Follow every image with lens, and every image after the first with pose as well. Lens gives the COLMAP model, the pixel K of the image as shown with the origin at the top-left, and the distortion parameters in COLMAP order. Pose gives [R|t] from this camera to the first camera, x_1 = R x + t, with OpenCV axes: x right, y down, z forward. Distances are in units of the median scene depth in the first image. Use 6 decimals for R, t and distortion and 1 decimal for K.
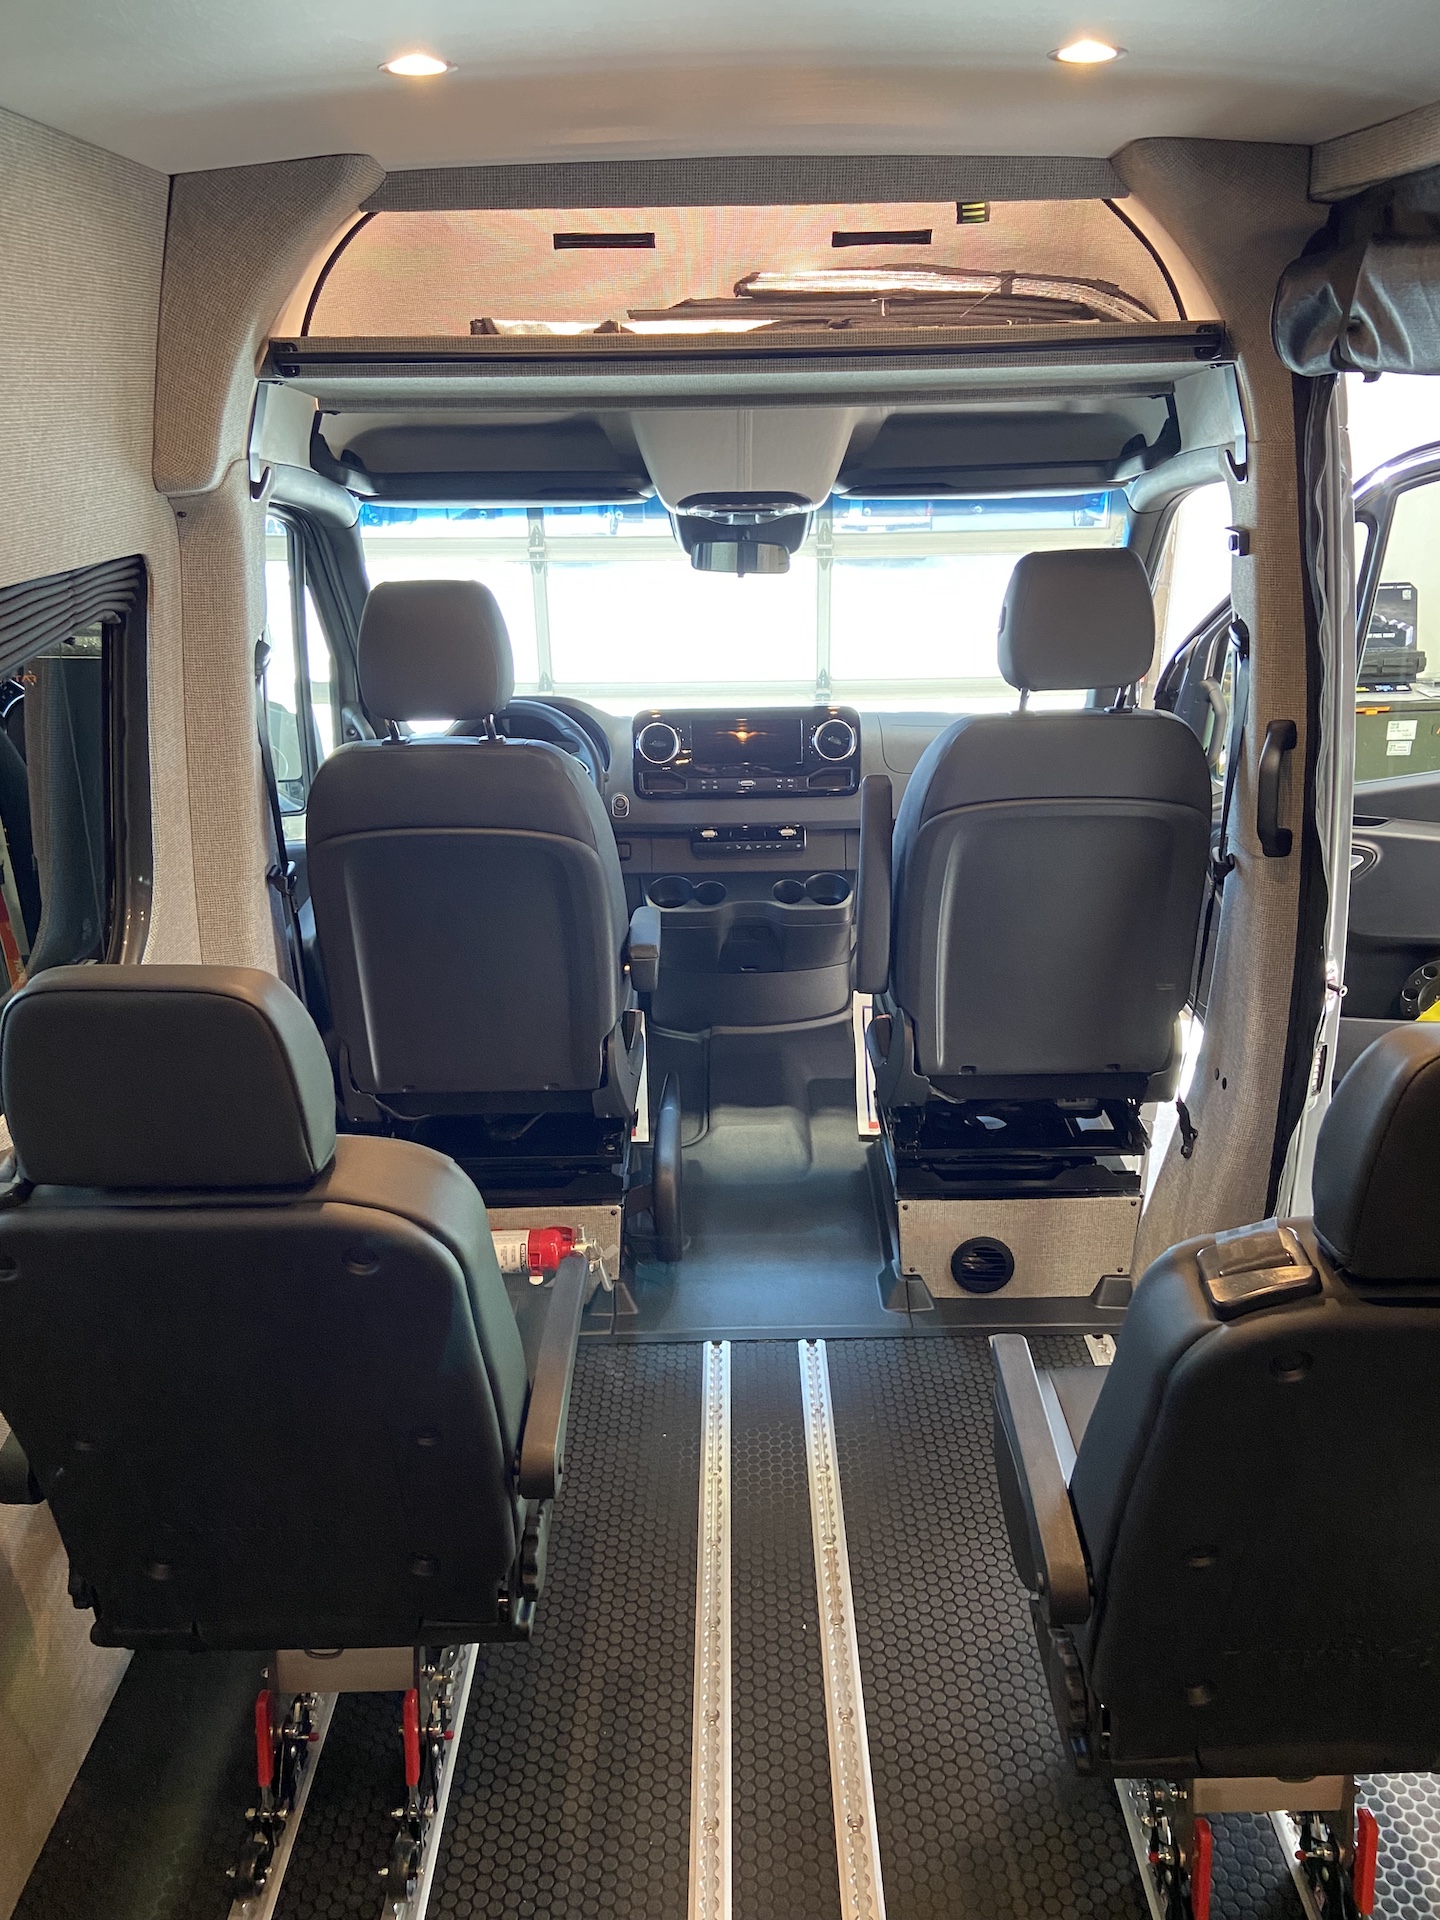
lens RADIAL K [[1434.3, 0, 715.7], [0, 1434.3, 970.4], [0, 0, 1]] dist [0.002055, 0.002891]
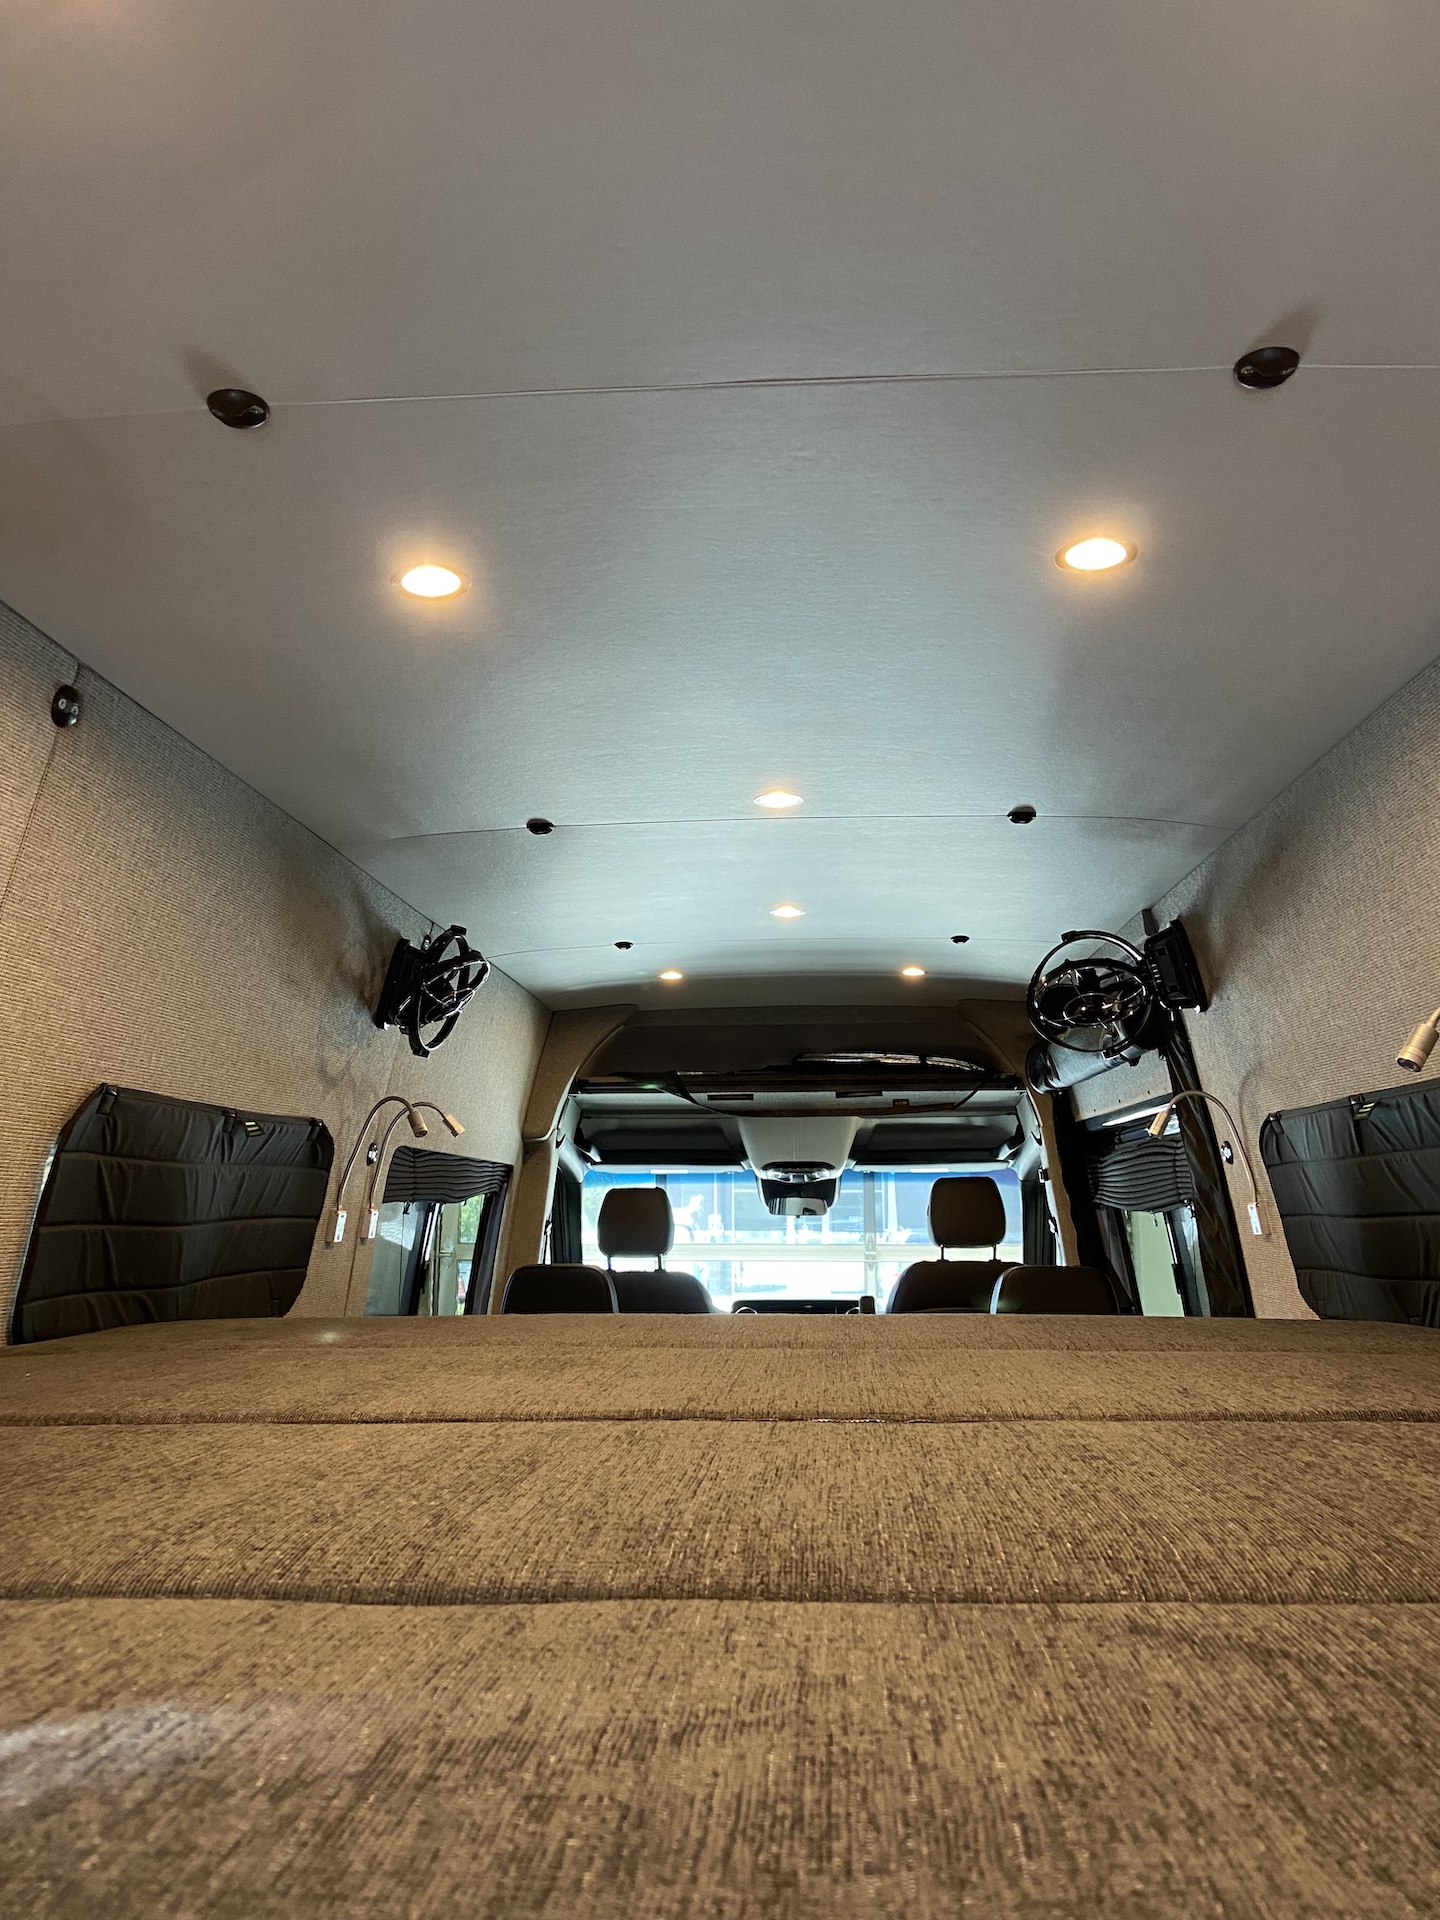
lens RADIAL K [[1434.3, 0, 722.1], [0, 1434.3, 960.9], [0, 0, 1]] dist [0.002055, 0.002891]
pose [[0.998571, -0.000760, -0.053436, 0.021655], [-0.027031, 0.855372, -0.517308, 0.416852], [0.046101, 0.518014, 0.854129, -0.739725]]
